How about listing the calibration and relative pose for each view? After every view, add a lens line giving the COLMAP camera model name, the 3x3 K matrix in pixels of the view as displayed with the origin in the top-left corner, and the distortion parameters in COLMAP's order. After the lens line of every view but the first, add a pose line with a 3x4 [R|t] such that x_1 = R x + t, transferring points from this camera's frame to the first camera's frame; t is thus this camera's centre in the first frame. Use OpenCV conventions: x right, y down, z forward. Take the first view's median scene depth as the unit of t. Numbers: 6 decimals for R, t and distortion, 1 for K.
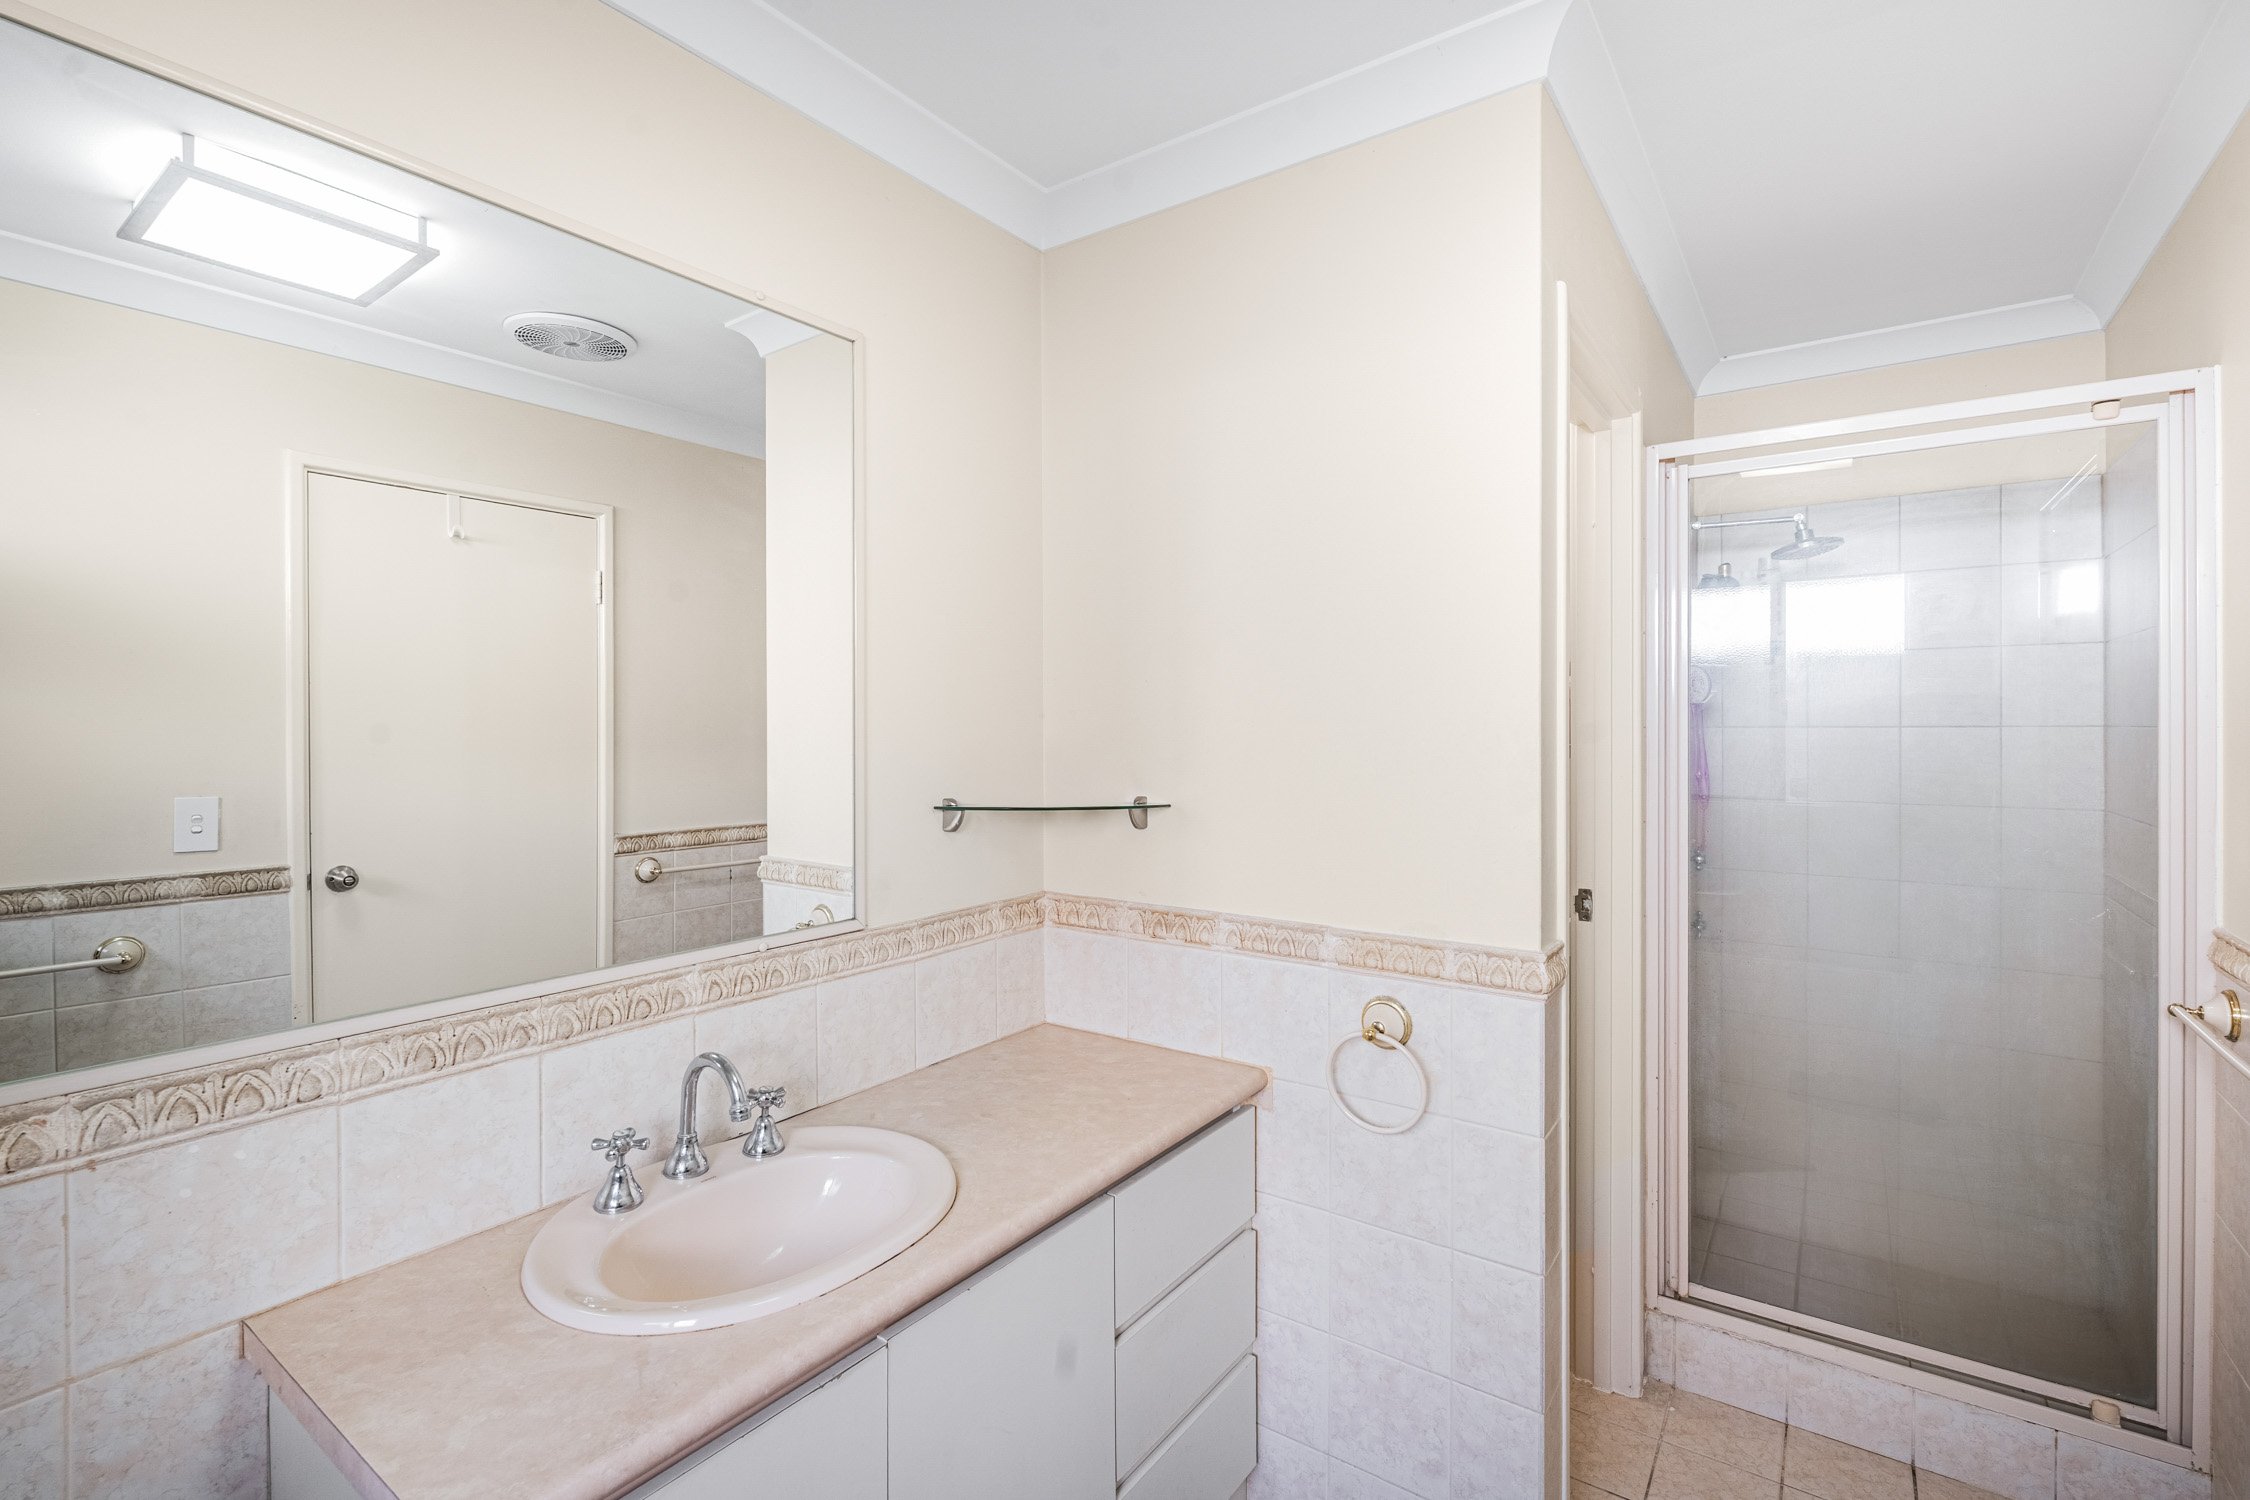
lens RADIAL K [[1024.6, 0, 1132.0], [0, 1024.6, 726.9], [0, 0, 1]] dist [-0.000271, -0.000102]
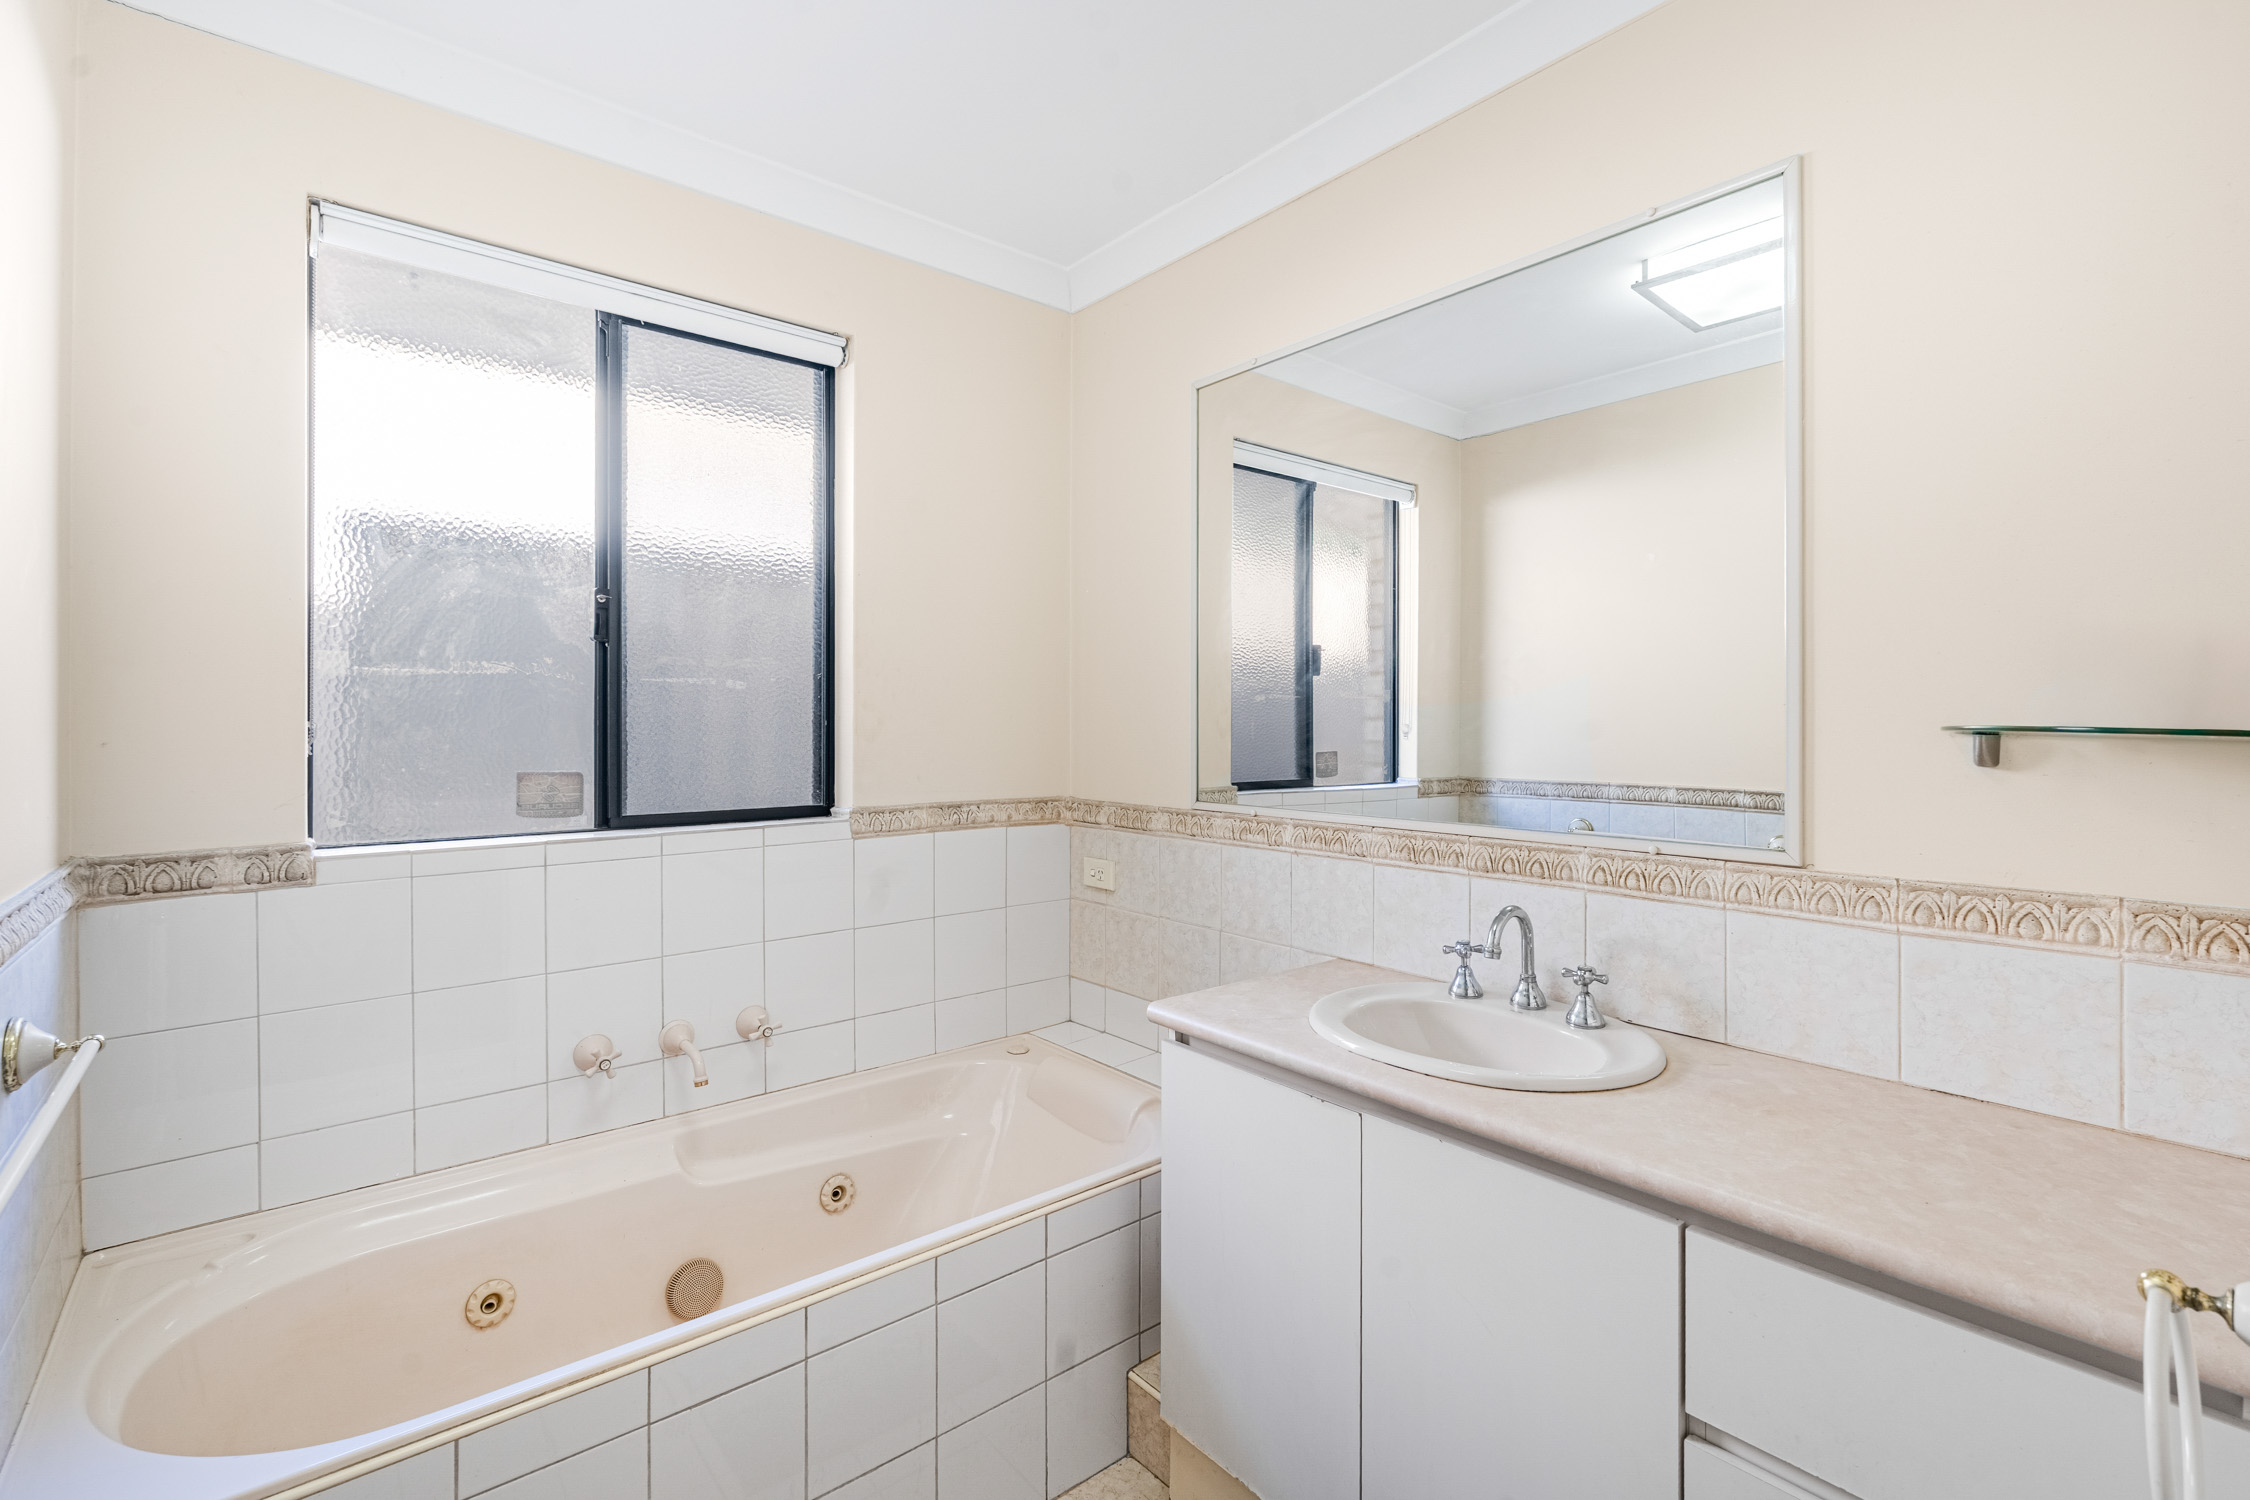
lens RADIAL K [[1003.9, 0, 1119.8], [0, 1003.9, 730.0], [0, 0, 1]] dist [0.000340, -0.007057]
pose [[-0.263633, 0.007407, -0.964595, 0.658270], [-0.005369, 0.999944, 0.009146, 0.080360], [0.964608, 0.007590, -0.263579, 0.671267]]
